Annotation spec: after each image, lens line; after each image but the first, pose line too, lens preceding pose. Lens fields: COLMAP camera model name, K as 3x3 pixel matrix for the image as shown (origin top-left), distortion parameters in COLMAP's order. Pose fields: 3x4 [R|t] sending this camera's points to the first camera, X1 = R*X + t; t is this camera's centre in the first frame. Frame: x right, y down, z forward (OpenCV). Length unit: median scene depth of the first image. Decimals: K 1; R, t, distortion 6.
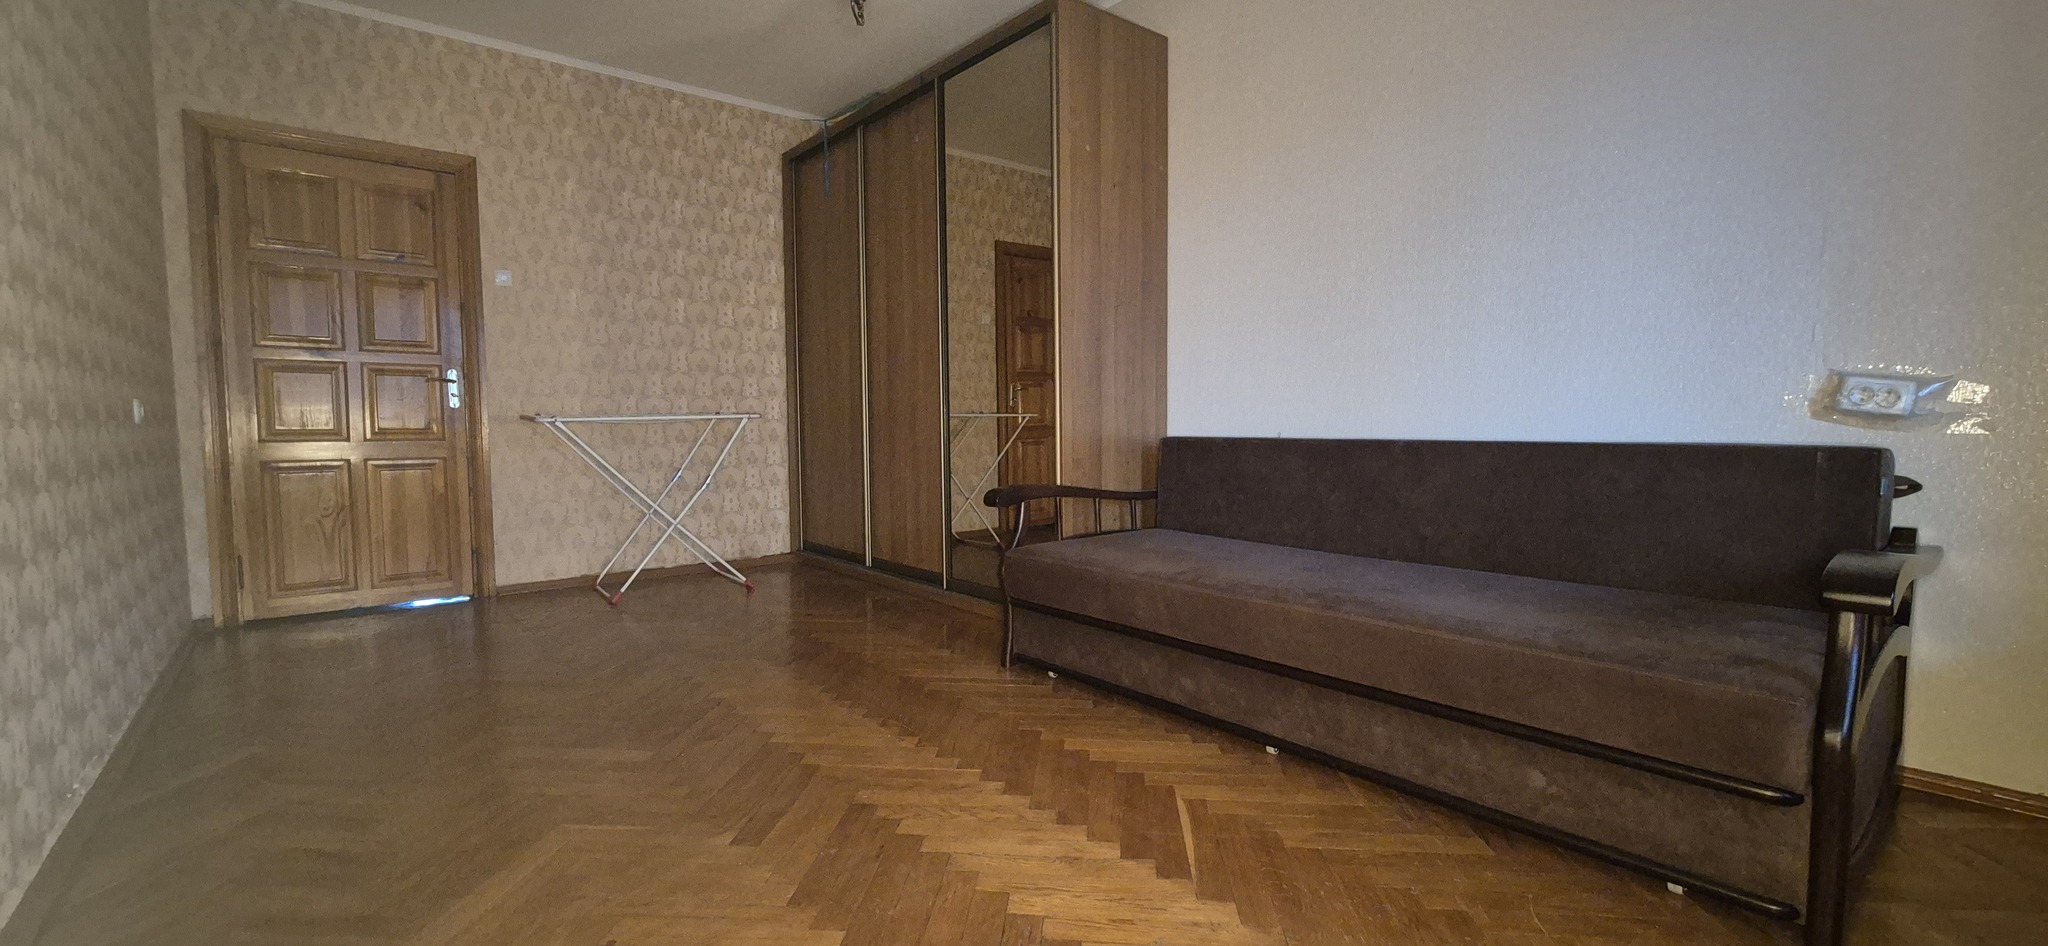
lens RADIAL K [[834.1, 0, 1018.3], [0, 834.1, 476.0], [0, 0, 1]] dist [-0.008478, 0.003512]
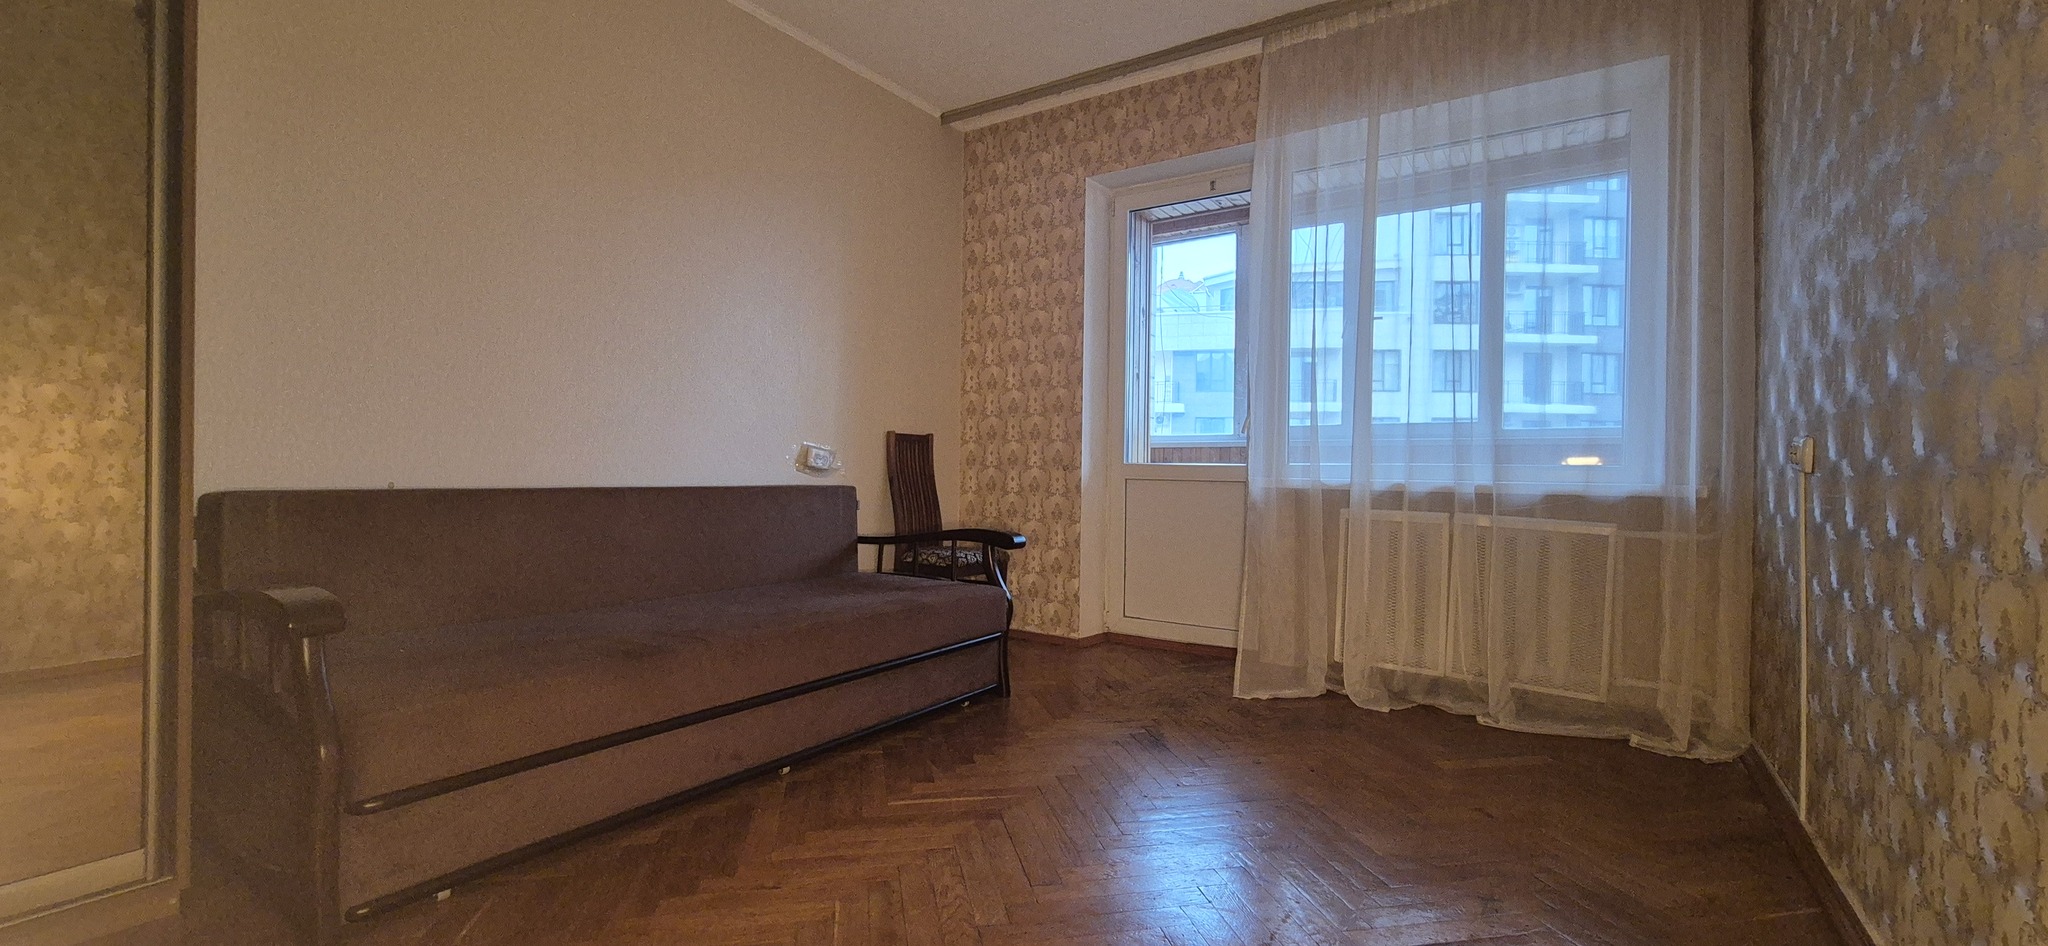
lens RADIAL K [[836.7, 0, 1018.6], [0, 836.7, 474.2], [0, 0, 1]] dist [-0.009941, 0.004896]
pose [[-0.294706, -0.001286, 0.955587, -0.907721], [0.049052, 0.998660, 0.016472, -0.068415], [-0.954328, 0.051728, -0.294248, 1.084888]]
